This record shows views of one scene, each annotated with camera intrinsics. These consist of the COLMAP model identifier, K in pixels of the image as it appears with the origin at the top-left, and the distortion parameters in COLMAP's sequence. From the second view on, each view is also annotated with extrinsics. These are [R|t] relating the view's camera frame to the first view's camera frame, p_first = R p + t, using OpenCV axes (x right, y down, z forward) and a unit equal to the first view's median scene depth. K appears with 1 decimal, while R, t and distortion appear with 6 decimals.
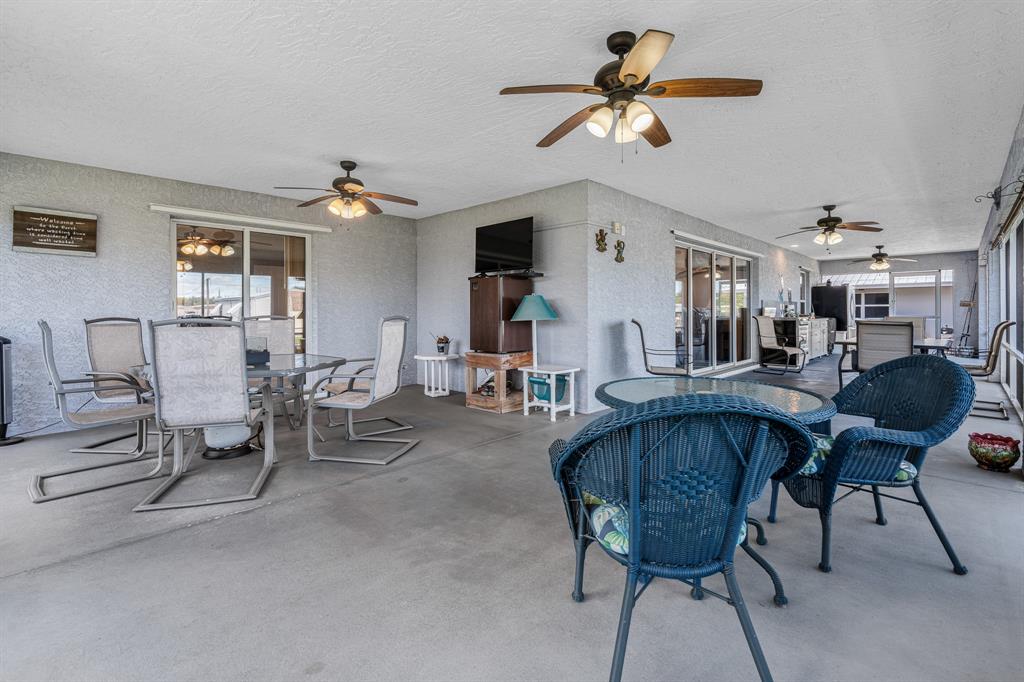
lens RADIAL K [[476.2, 0, 509.6], [0, 476.2, 308.3], [0, 0, 1]] dist [0.000534, 0.000076]
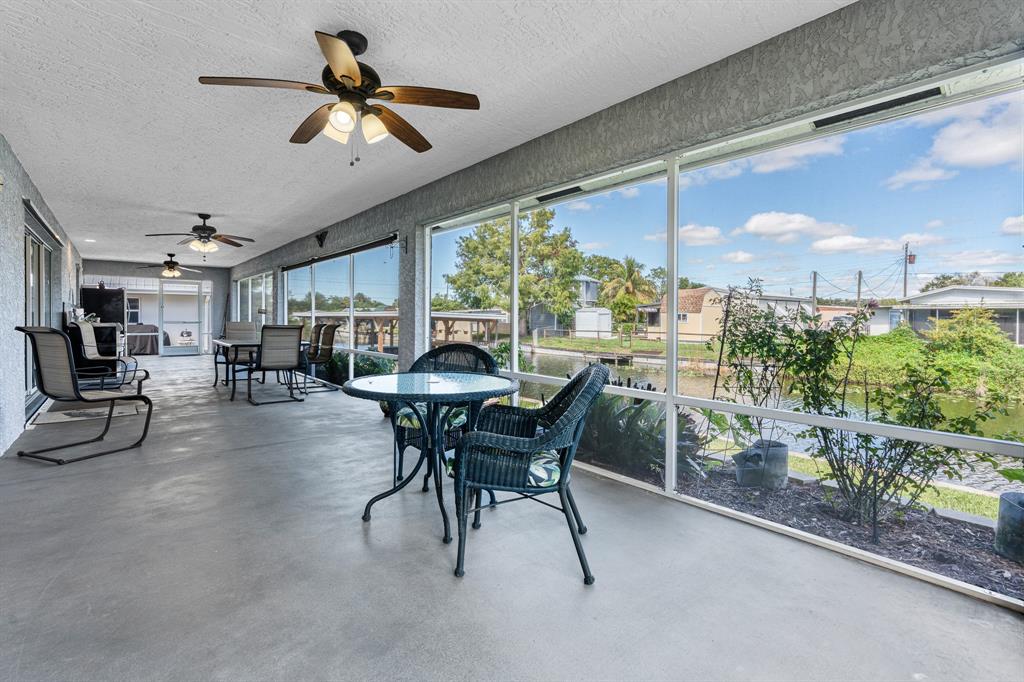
lens RADIAL K [[463.0, 0, 512.0], [0, 463.0, 341.0], [0, 0, 1]] dist [-0.000140, 0.000092]
pose [[0.107609, -0.047833, 0.993042, -0.165230], [-0.012577, 0.998696, 0.049469, 0.000489], [-0.994114, -0.017813, 0.106867, 0.140295]]
